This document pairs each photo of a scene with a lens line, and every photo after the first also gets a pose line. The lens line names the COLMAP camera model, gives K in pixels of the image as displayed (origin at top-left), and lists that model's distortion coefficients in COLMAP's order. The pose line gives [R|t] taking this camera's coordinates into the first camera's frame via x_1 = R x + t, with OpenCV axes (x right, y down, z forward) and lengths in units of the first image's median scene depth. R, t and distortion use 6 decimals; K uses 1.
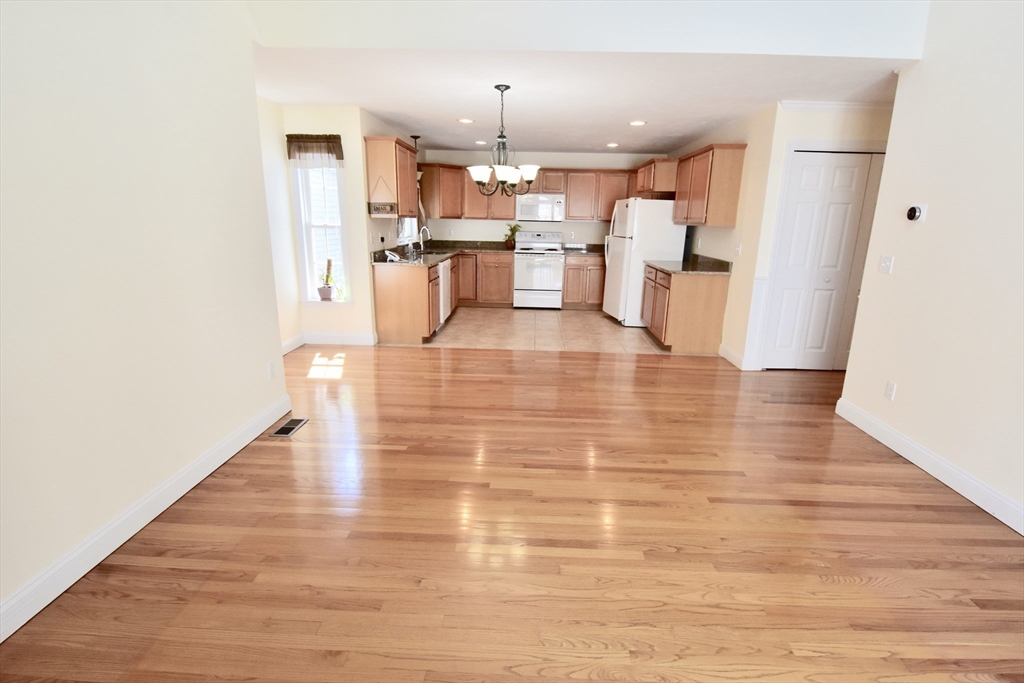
lens RADIAL K [[511.8, 0, 515.7], [0, 511.8, 344.6], [0, 0, 1]] dist [-0.007490, -0.002254]
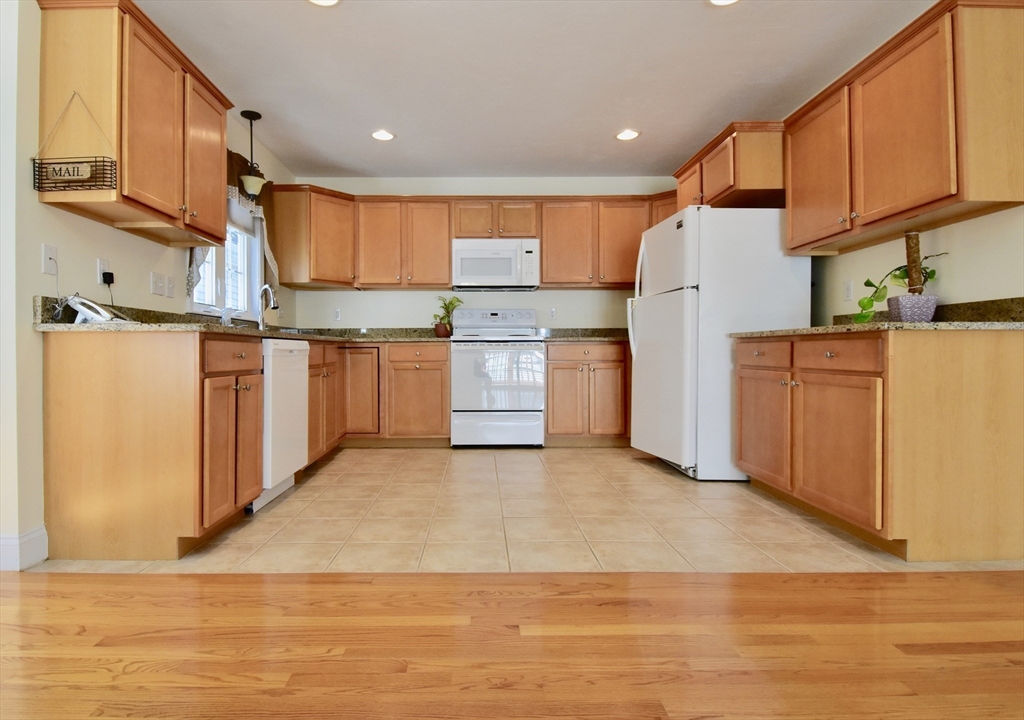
lens RADIAL K [[556.8, 0, 476.4], [0, 556.8, 349.5], [0, 0, 1]] dist [-0.007498, -0.003115]
pose [[0.999133, -0.024472, 0.033678, 0.004424], [0.032033, 0.968607, -0.246523, -0.028623], [-0.026588, 0.247388, 0.968552, 0.442779]]
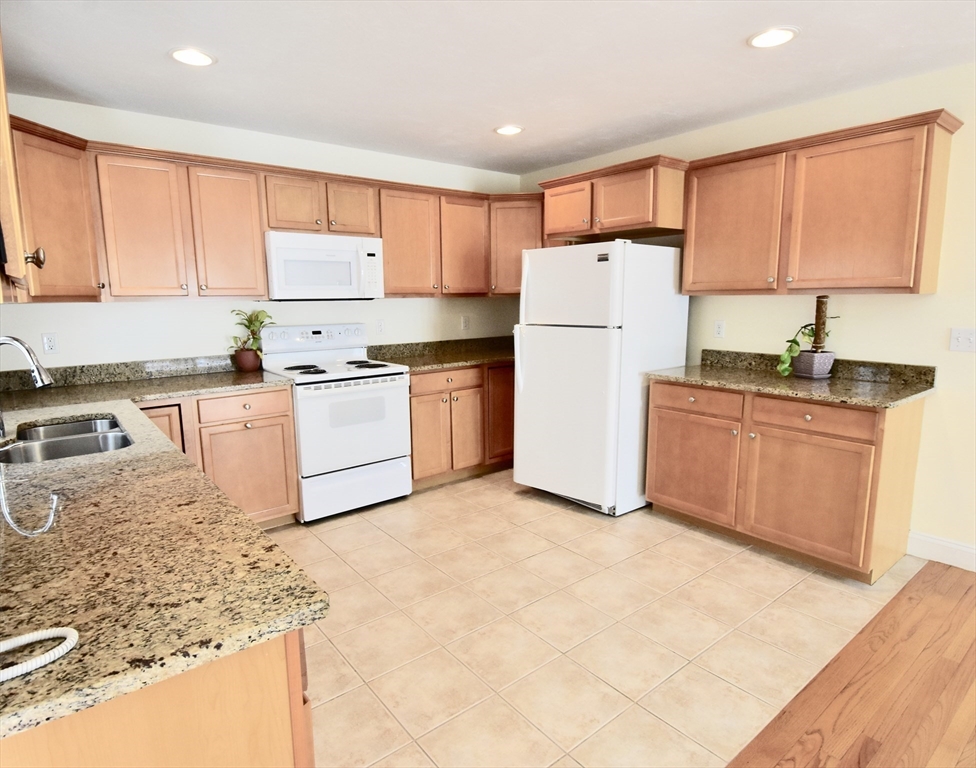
lens RADIAL K [[562.5, 0, 488.6], [0, 562.5, 381.8], [0, 0, 1]] dist [-0.002181, -0.004388]
pose [[0.754878, -0.129021, 0.643050, -0.160554], [0.184163, 0.982712, -0.019018, -0.146507], [-0.629479, 0.132782, 0.765588, 0.590095]]
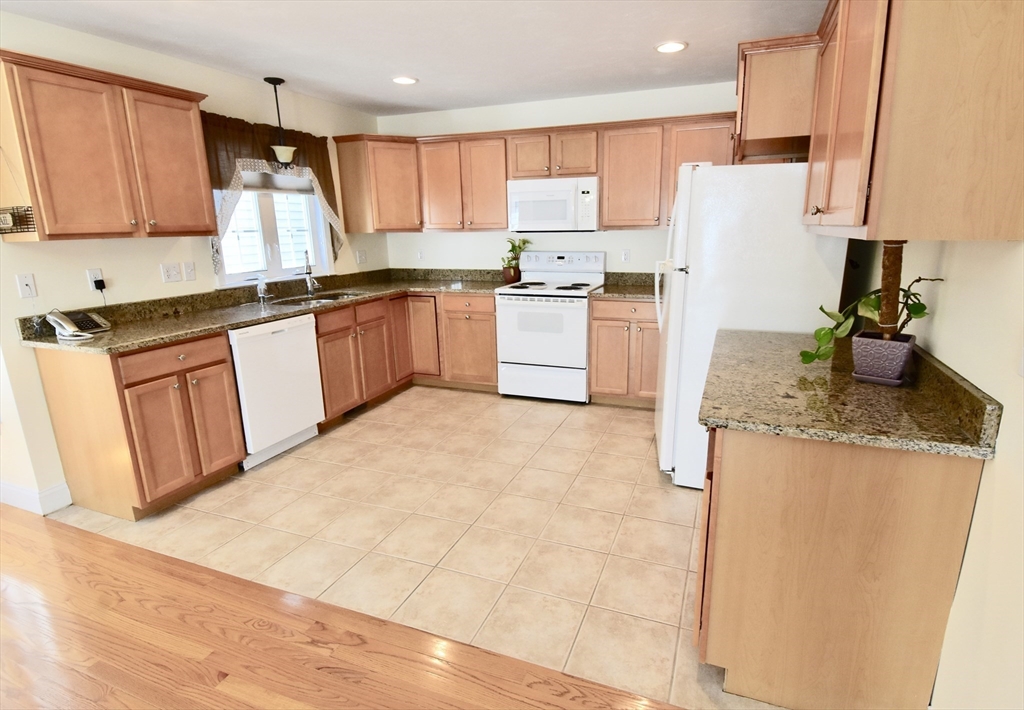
lens RADIAL K [[529.4, 0, 534.5], [0, 529.4, 355.3], [0, 0, 1]] dist [-0.001735, -0.006716]
pose [[0.947571, 0.041797, -0.316798, 0.208735], [-0.043460, 0.999054, 0.001820, -0.118679], [0.316575, 0.012044, 0.948491, 0.496784]]
